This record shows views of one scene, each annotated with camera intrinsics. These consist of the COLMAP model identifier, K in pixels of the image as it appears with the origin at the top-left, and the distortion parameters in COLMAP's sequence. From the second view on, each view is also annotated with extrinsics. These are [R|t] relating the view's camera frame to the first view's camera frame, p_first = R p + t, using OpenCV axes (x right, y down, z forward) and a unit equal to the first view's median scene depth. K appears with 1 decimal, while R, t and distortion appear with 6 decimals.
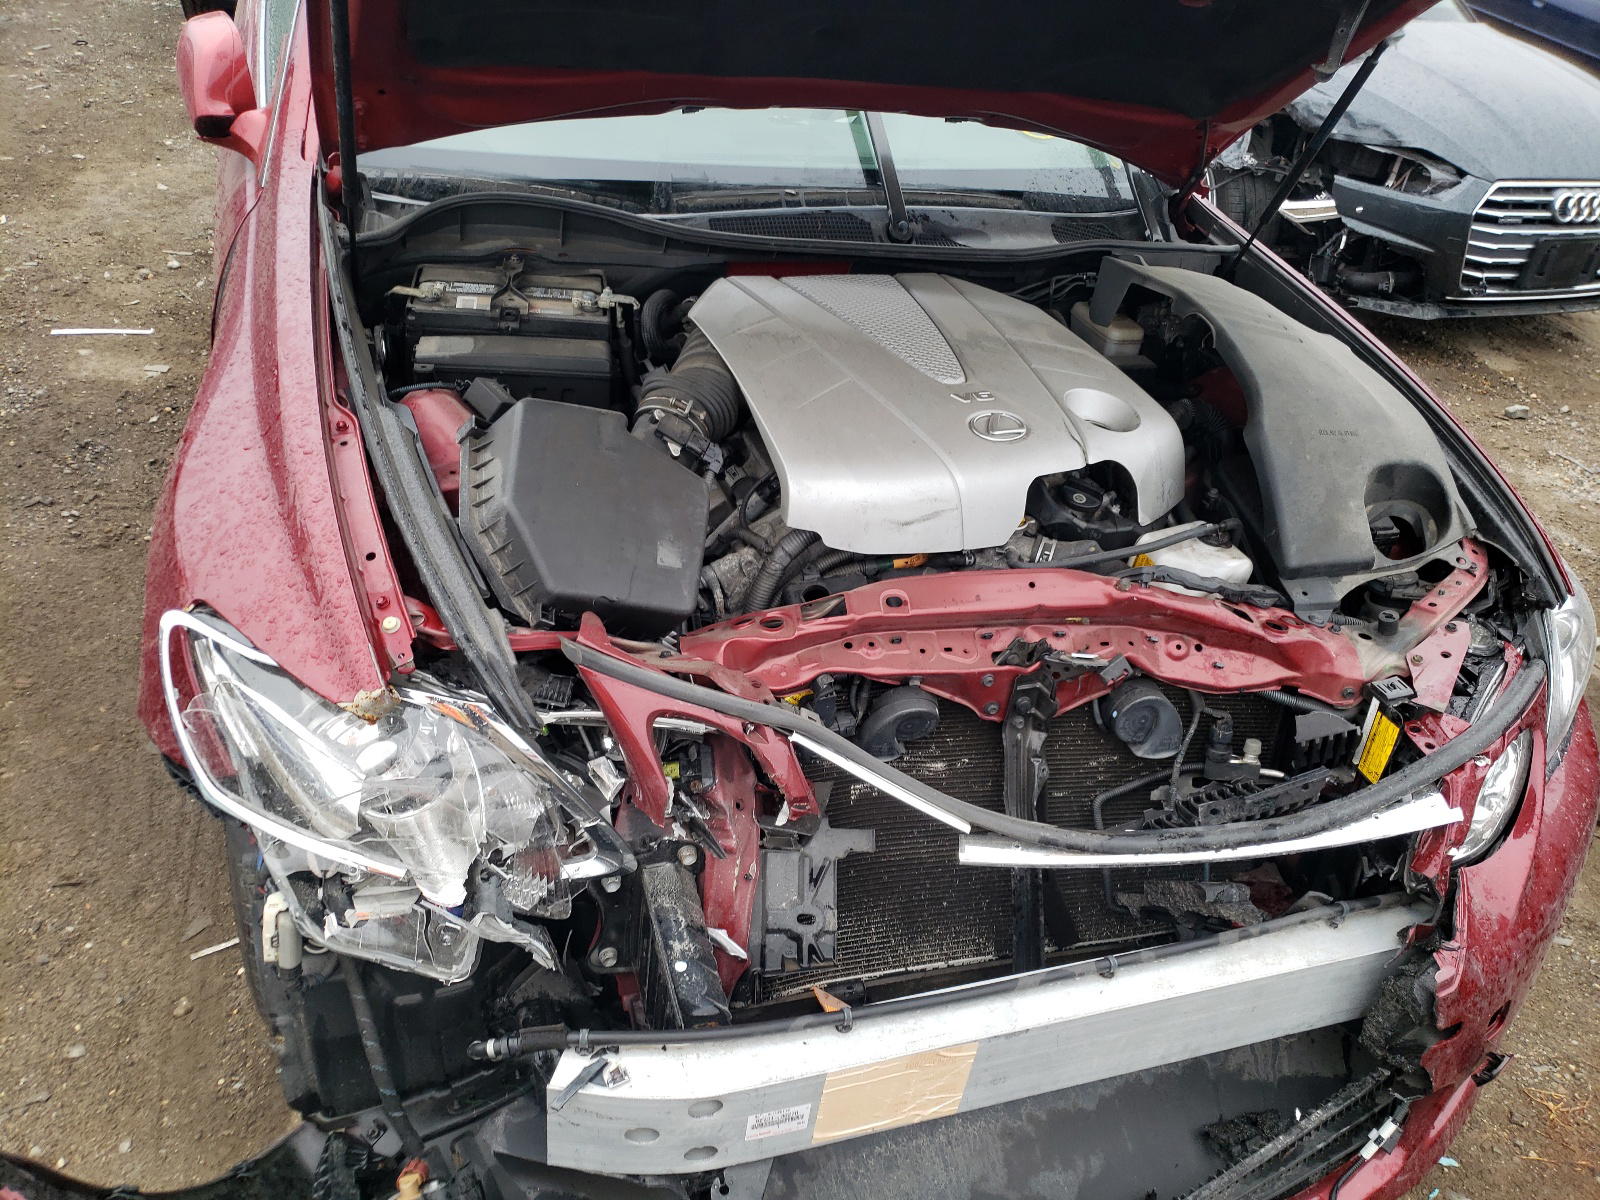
lens RADIAL K [[1224.1, 0, 800.0], [0, 1224.1, 600.0], [0, 0, 1]] dist [0.031122, 0.003655]
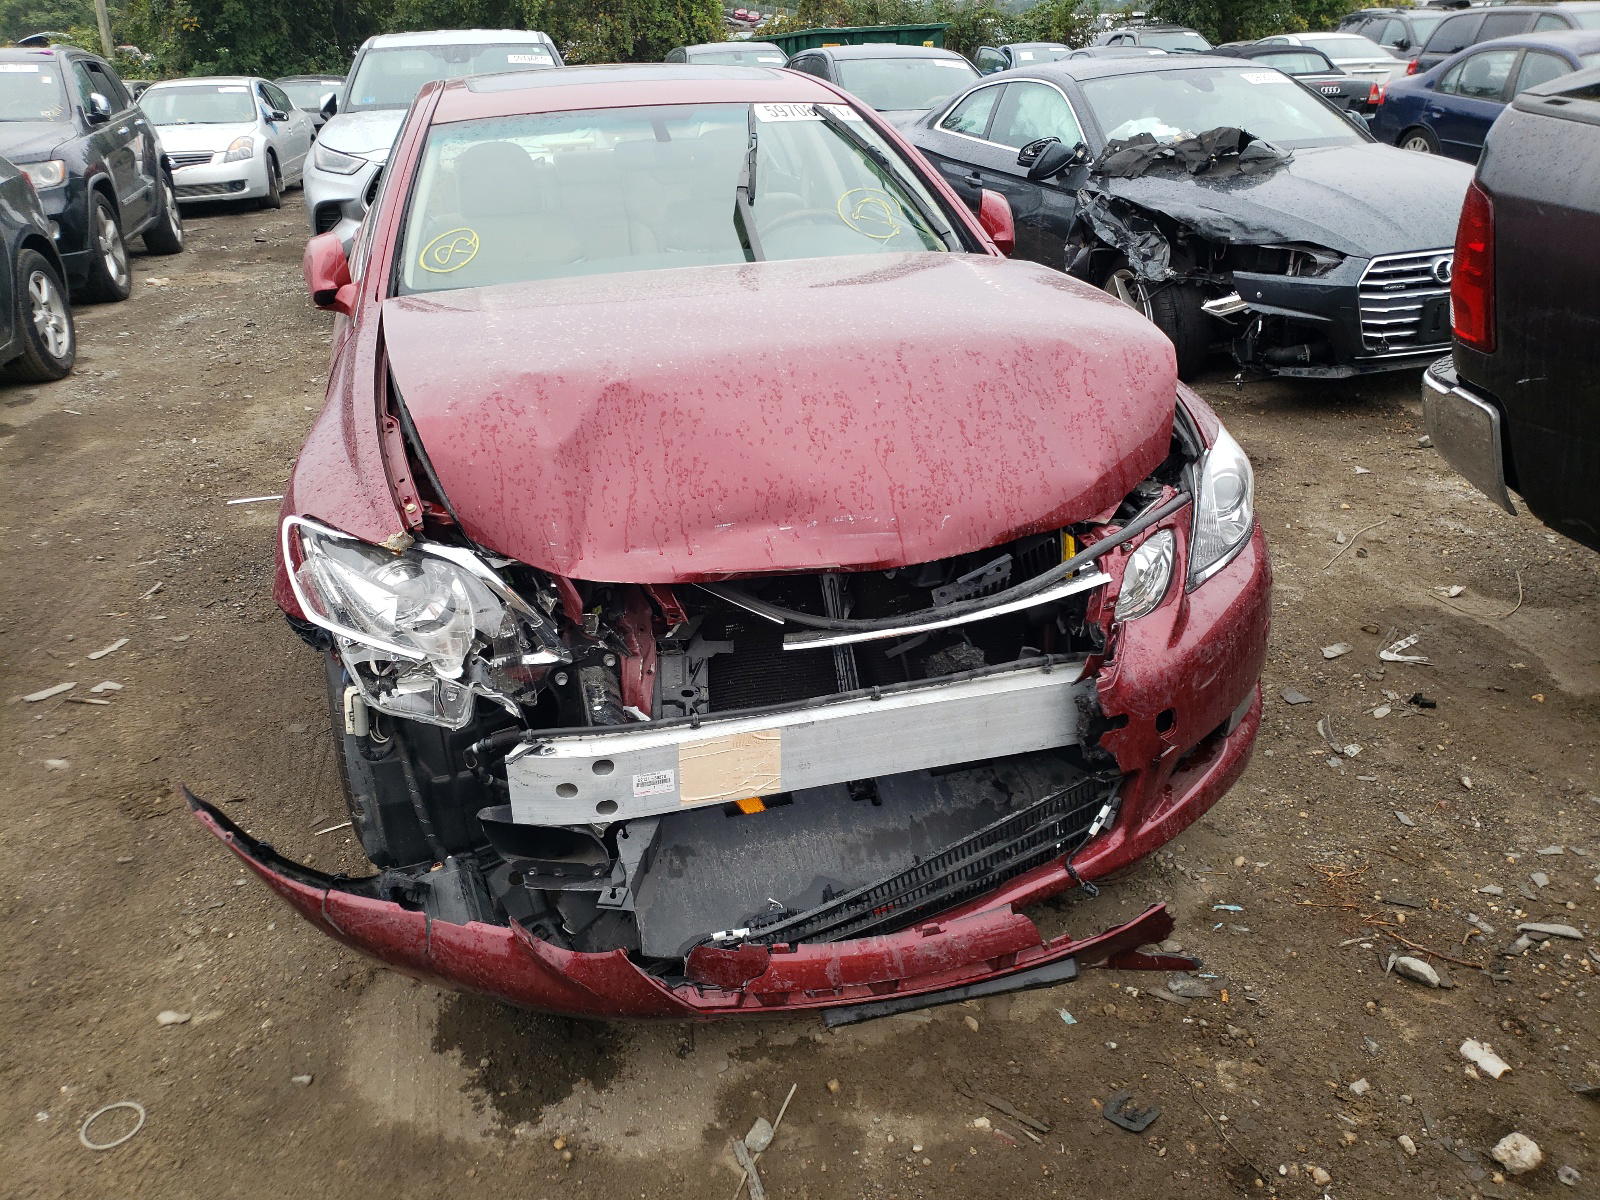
lens RADIAL K [[1271.0, 0, 793.7], [0, 1271.0, 606.1], [0, 0, 1]] dist [0.079035, -0.111931]
pose [[0.987188, -0.107352, -0.118047, 0.330151], [0.082981, 0.977320, -0.194833, 0.467210], [0.136285, 0.182541, 0.973707, -0.536885]]
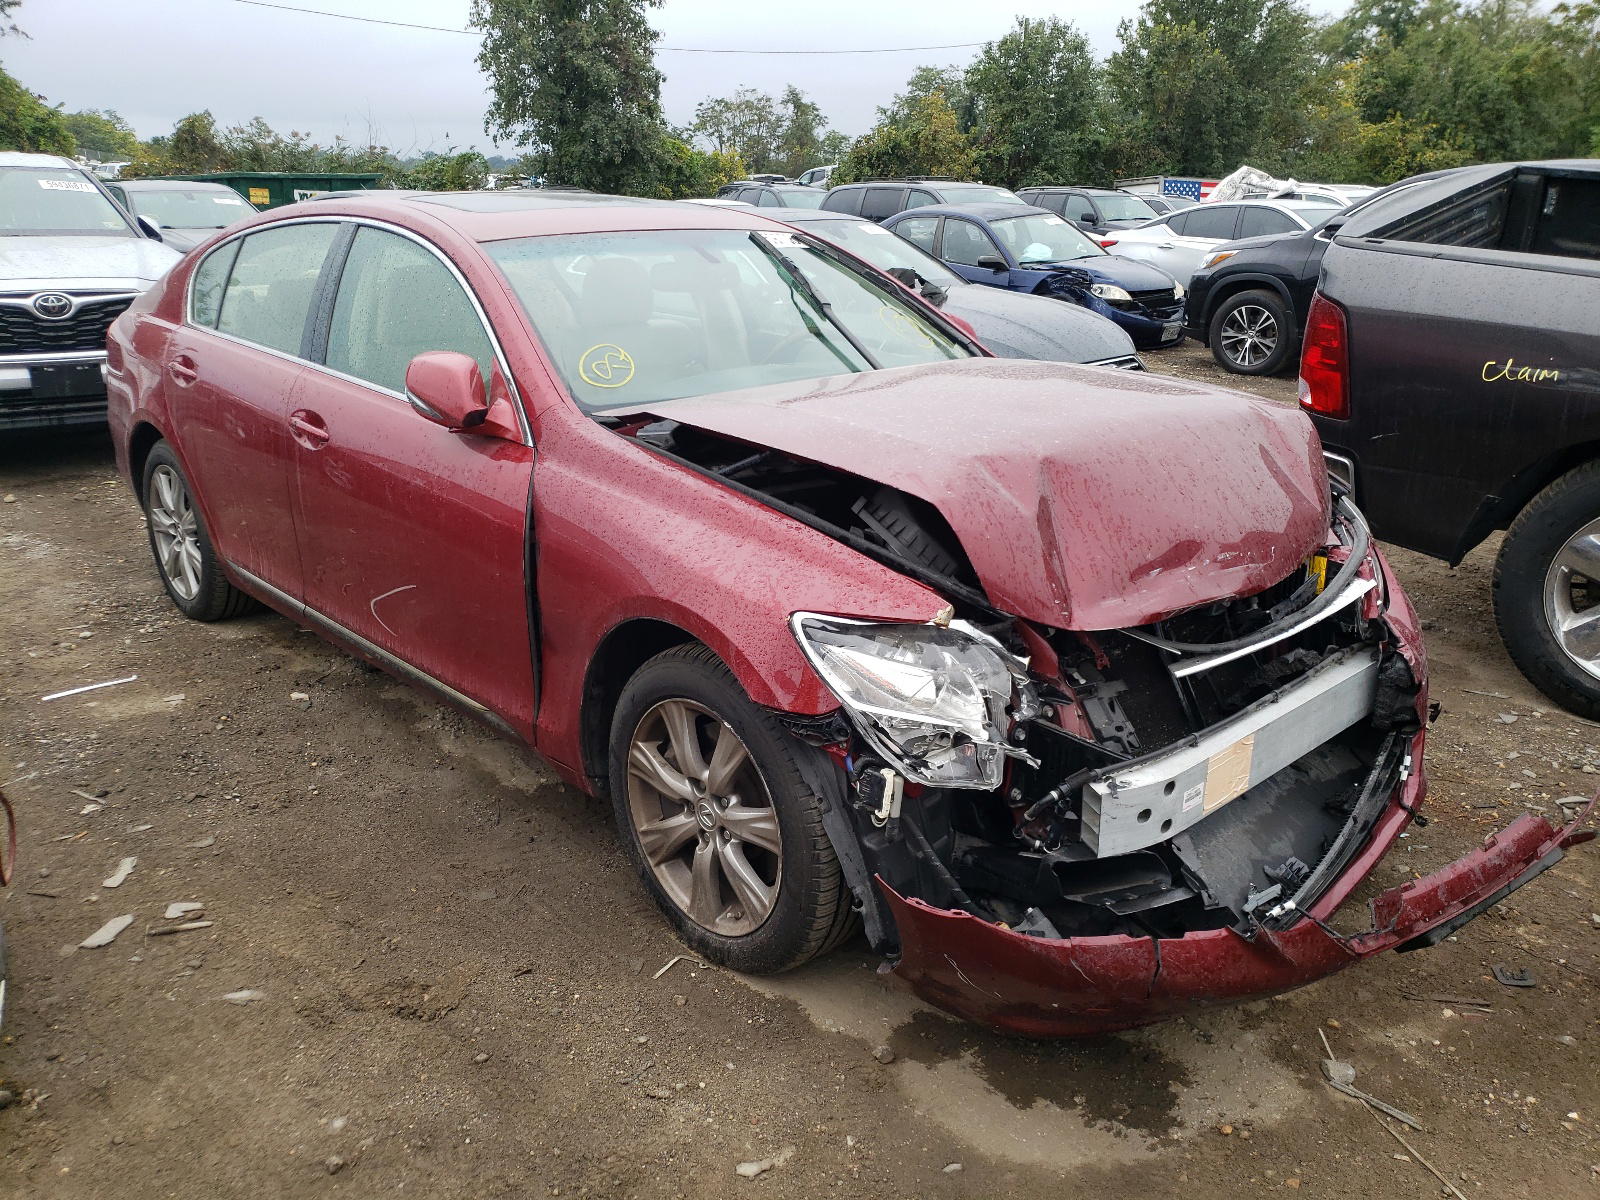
lens RADIAL K [[1287.7, 0, 791.7], [0, 1287.7, 627.8], [0, 0, 1]] dist [0.012390, 0.004075]
pose [[0.892045, -0.239886, 0.383027, -1.044387], [0.327090, 0.927522, -0.180873, 0.301185], [-0.311877, 0.286631, 0.905856, -0.509697]]
